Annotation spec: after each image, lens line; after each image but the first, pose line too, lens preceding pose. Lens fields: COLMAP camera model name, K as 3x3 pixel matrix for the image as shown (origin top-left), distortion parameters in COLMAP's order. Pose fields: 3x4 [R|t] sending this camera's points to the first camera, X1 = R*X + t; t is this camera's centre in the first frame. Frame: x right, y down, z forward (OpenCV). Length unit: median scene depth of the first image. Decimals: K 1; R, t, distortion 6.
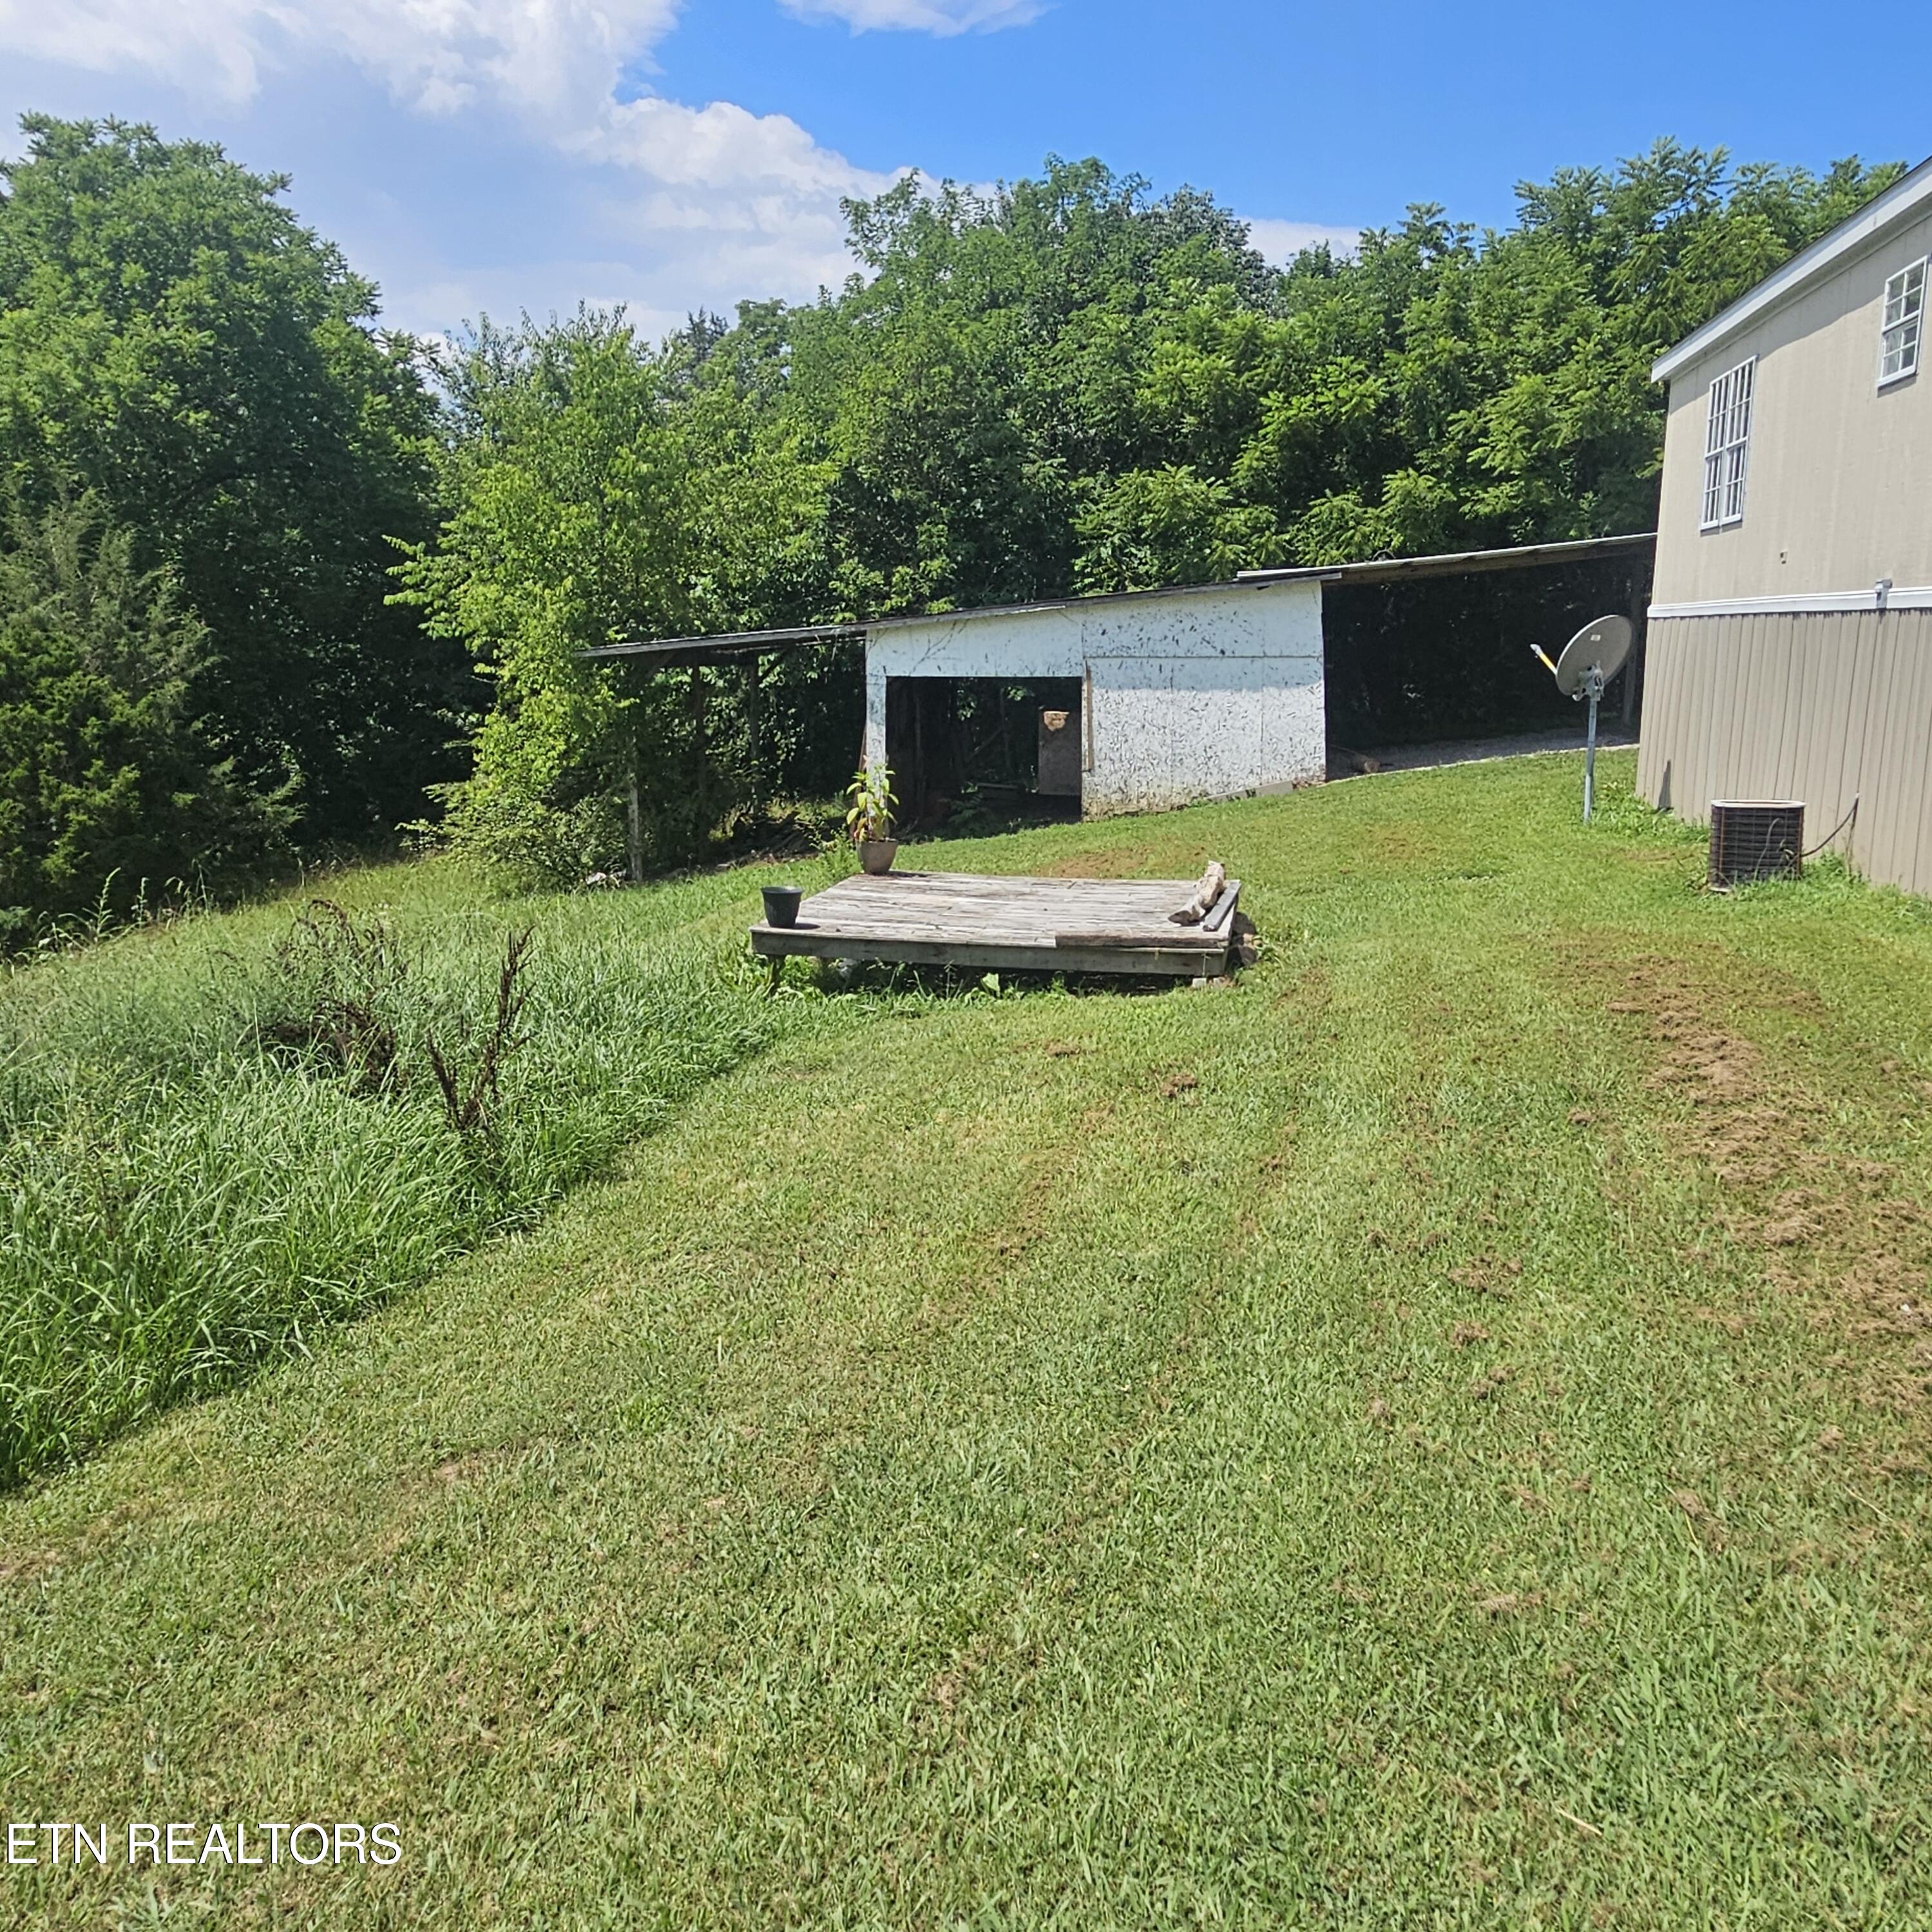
lens RADIAL K [[1665.1, 0, 981.5], [0, 1665.1, 957.7], [0, 0, 1]] dist [-0.012636, -0.004988]
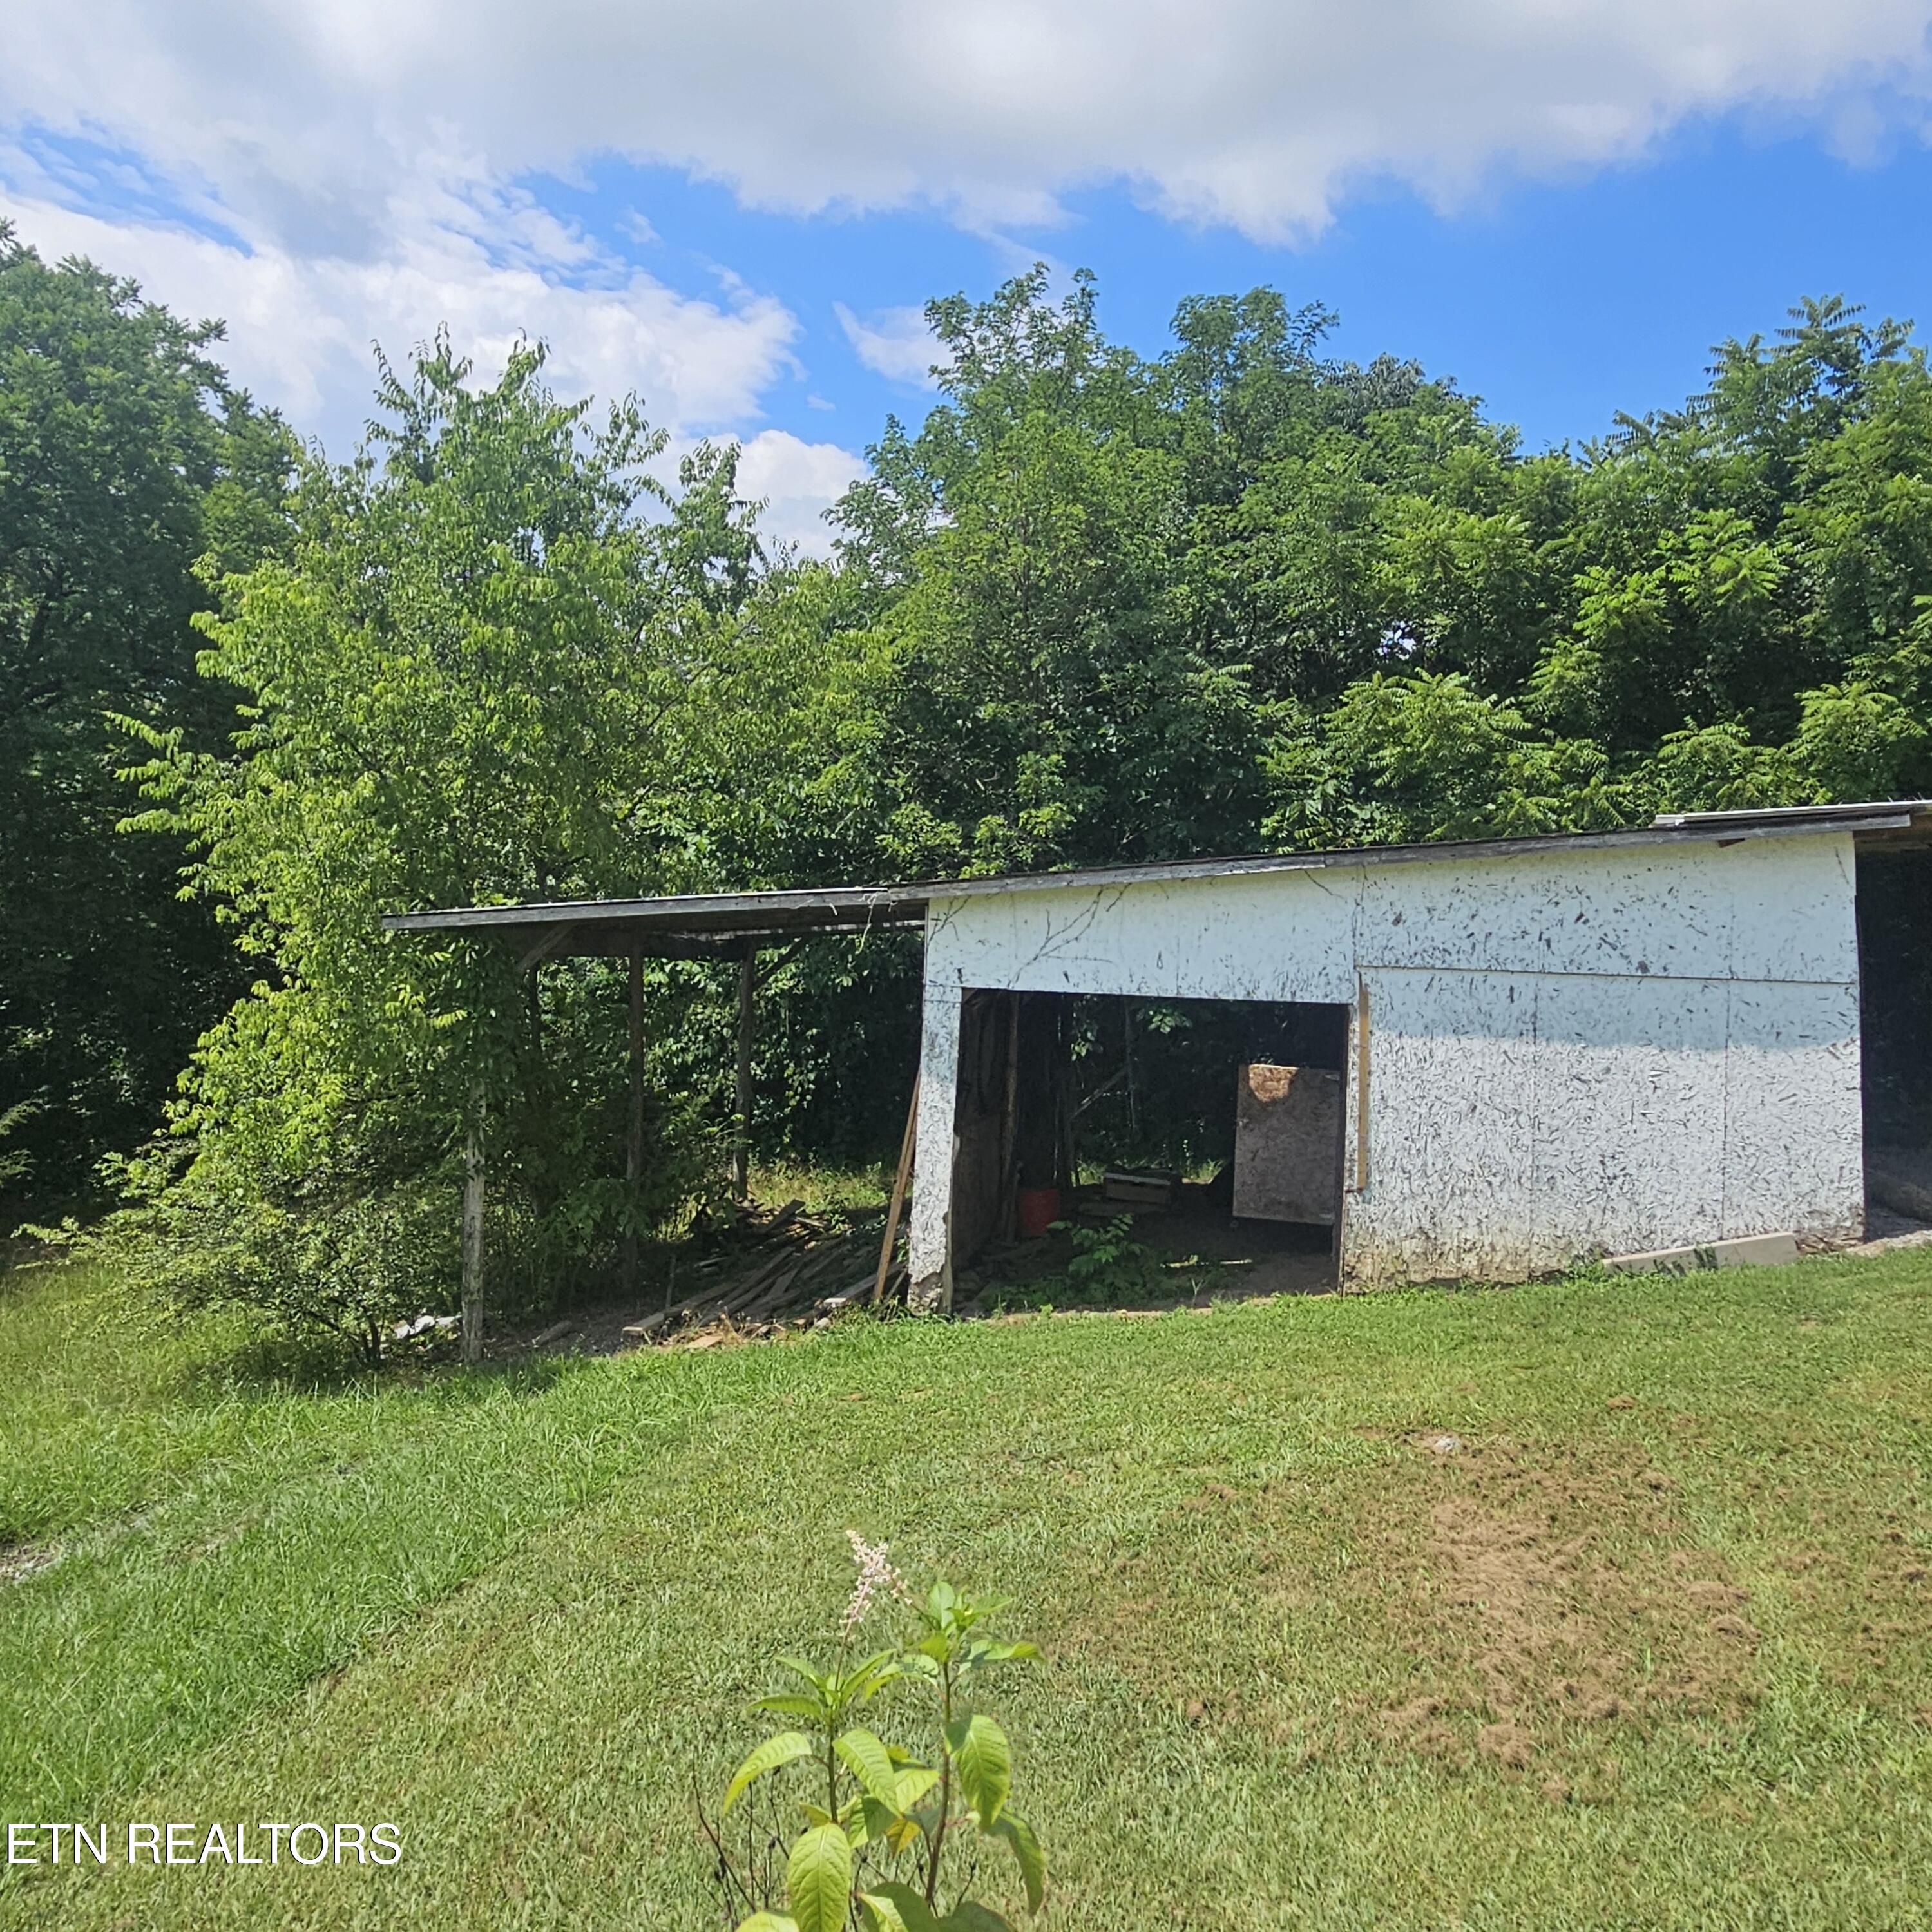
lens RADIAL K [[1665.1, 0, 981.5], [0, 1665.1, 957.7], [0, 0, 1]] dist [-0.012636, -0.004988]
pose [[0.998467, 0.040318, -0.037932, -0.026060], [-0.046647, 0.981749, -0.184374, -0.067904], [0.029806, 0.185861, 0.982124, 0.400827]]
